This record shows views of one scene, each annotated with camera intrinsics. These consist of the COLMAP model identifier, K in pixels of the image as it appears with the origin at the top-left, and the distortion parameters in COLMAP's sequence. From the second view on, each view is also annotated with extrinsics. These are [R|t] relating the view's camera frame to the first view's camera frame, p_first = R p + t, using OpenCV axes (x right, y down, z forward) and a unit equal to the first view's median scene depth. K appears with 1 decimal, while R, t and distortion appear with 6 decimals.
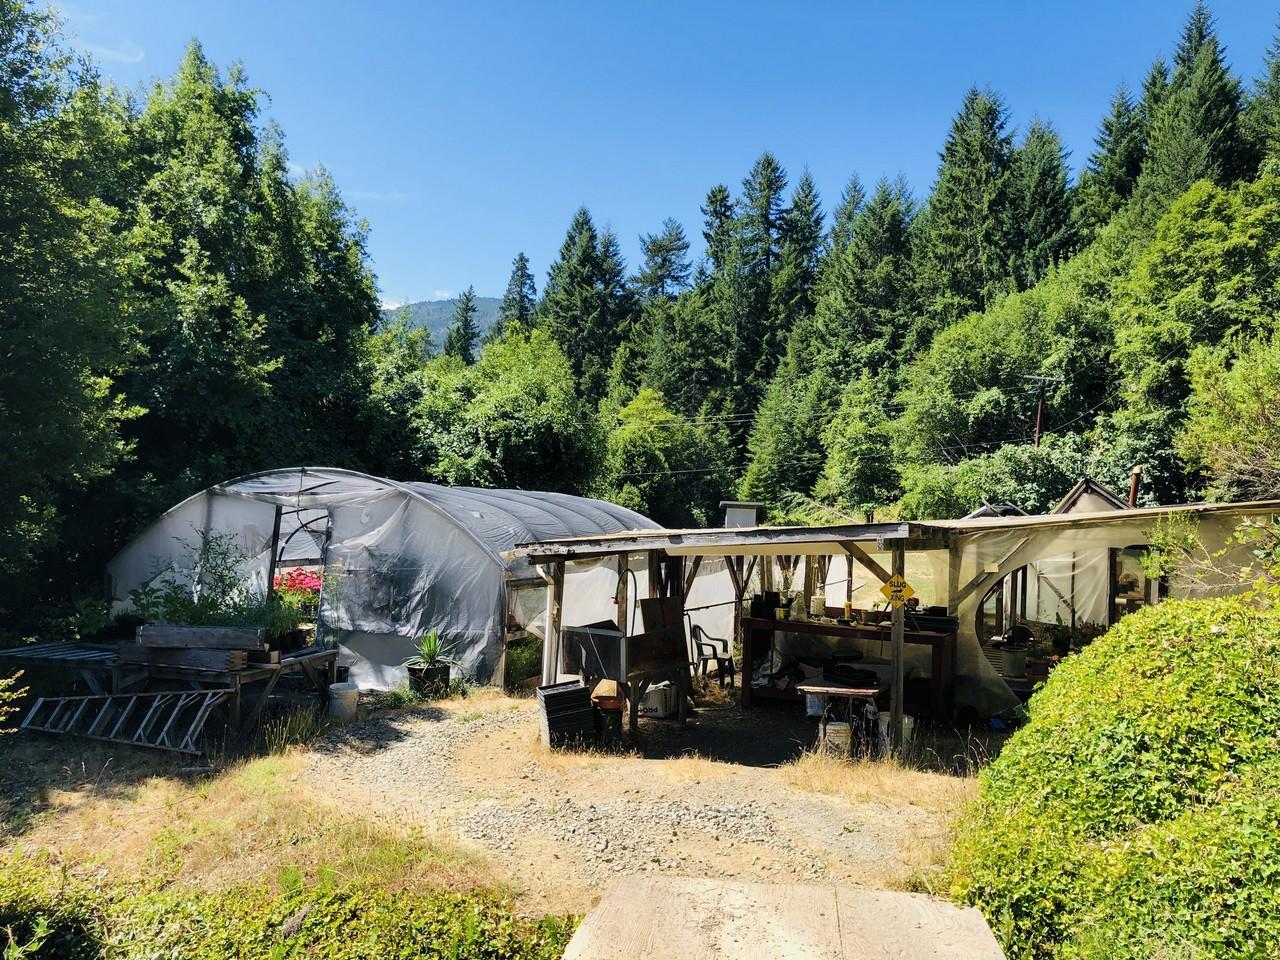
lens RADIAL K [[1056.3, 0, 631.2], [0, 1056.3, 456.7], [0, 0, 1]] dist [0.032635, -0.031379]
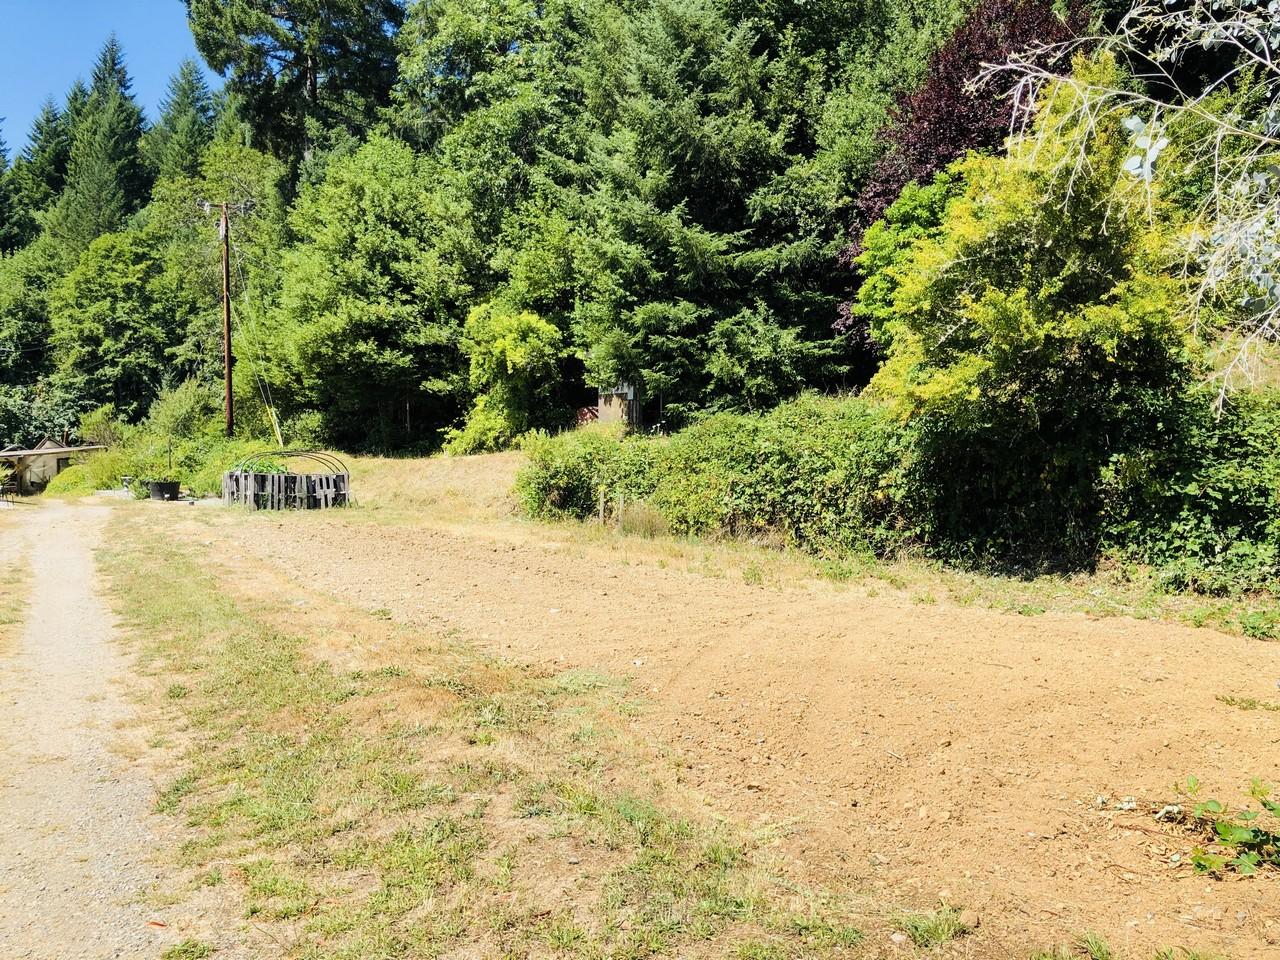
lens RADIAL K [[1056.3, 0, 647.0], [0, 1056.3, 459.8], [0, 0, 1]] dist [0.032635, -0.031379]
pose [[0.581667, -0.028130, 0.812941, -0.203240], [-0.035926, 0.997538, 0.060223, -0.028249], [-0.812634, -0.064235, 0.579224, -0.408245]]
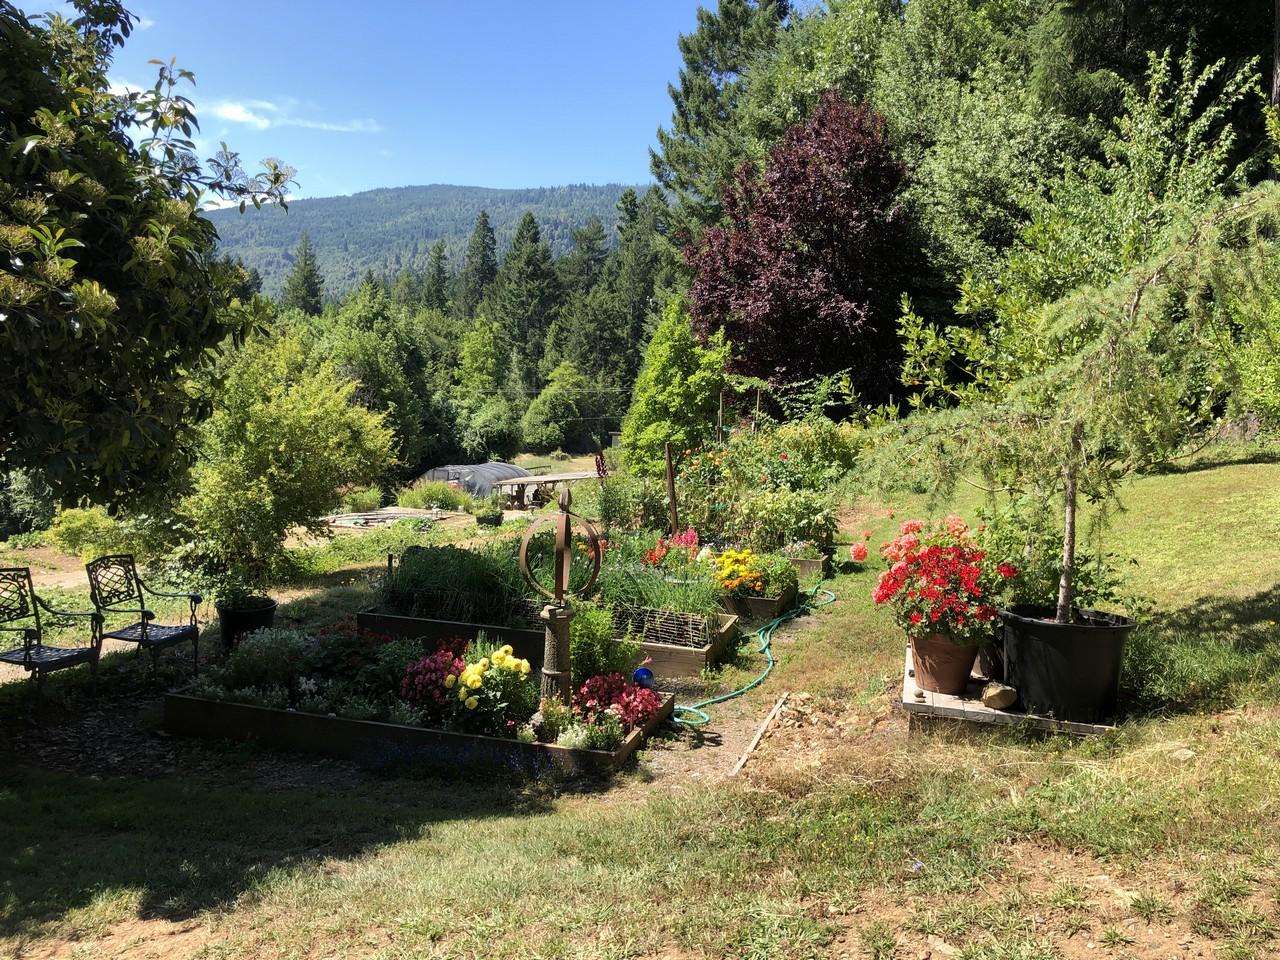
lens RADIAL K [[1056.3, 0, 636.6], [0, 1056.3, 453.4], [0, 0, 1]] dist [0.032635, -0.031379]
pose [[0.999139, -0.000603, 0.041480, 0.054732], [-0.003480, 0.995152, 0.098285, -0.081131], [-0.041338, -0.098344, 0.994293, -0.608302]]
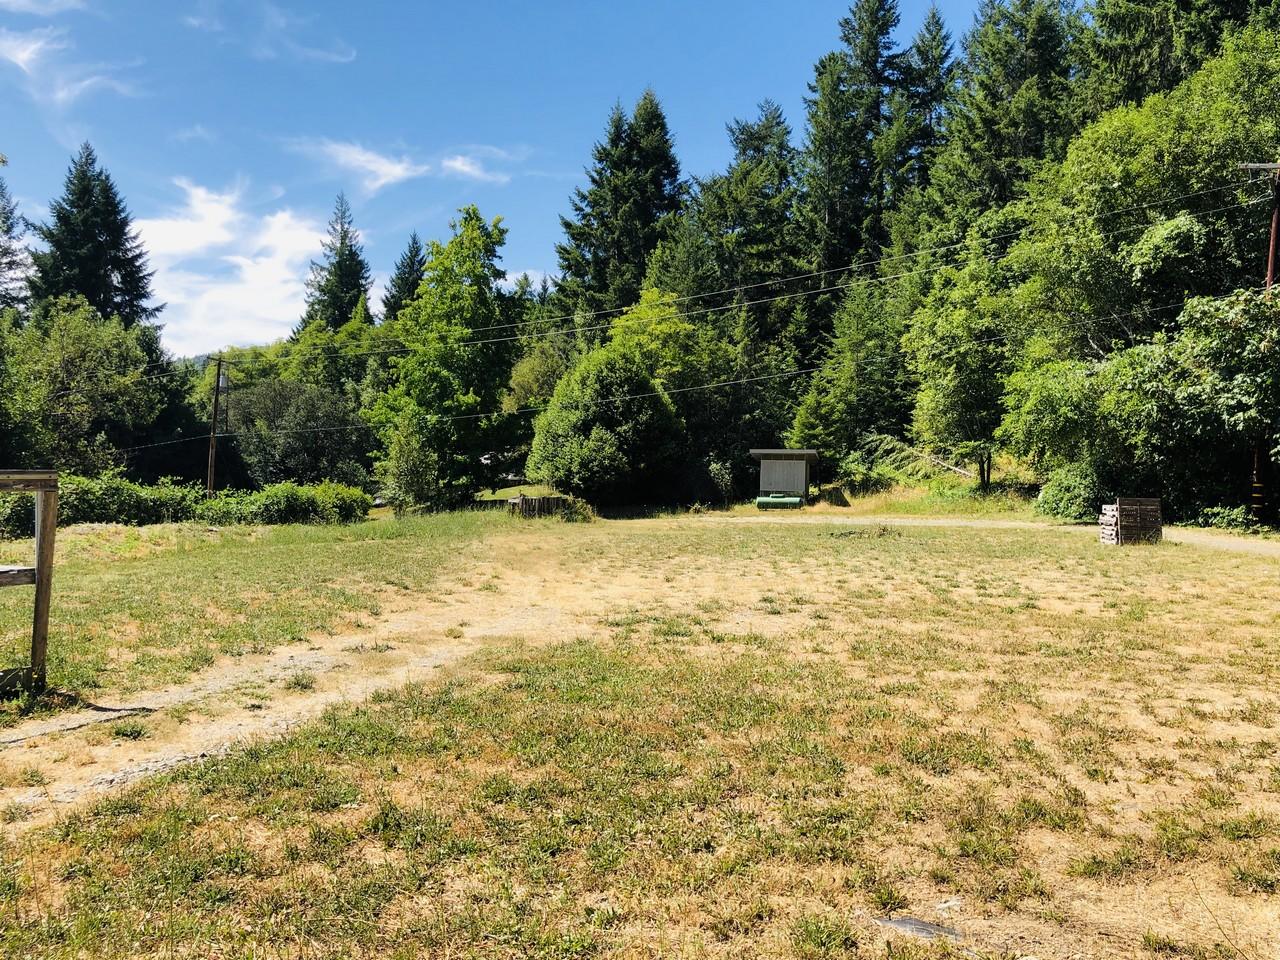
lens RADIAL K [[1056.3, 0, 675.5], [0, 1056.3, 436.8], [0, 0, 1]] dist [0.032635, -0.031379]
pose [[0.986991, -0.030934, -0.157770, 0.131661], [0.032612, 0.999436, 0.008055, 0.025649], [0.157432, -0.013096, 0.987443, 0.330317]]
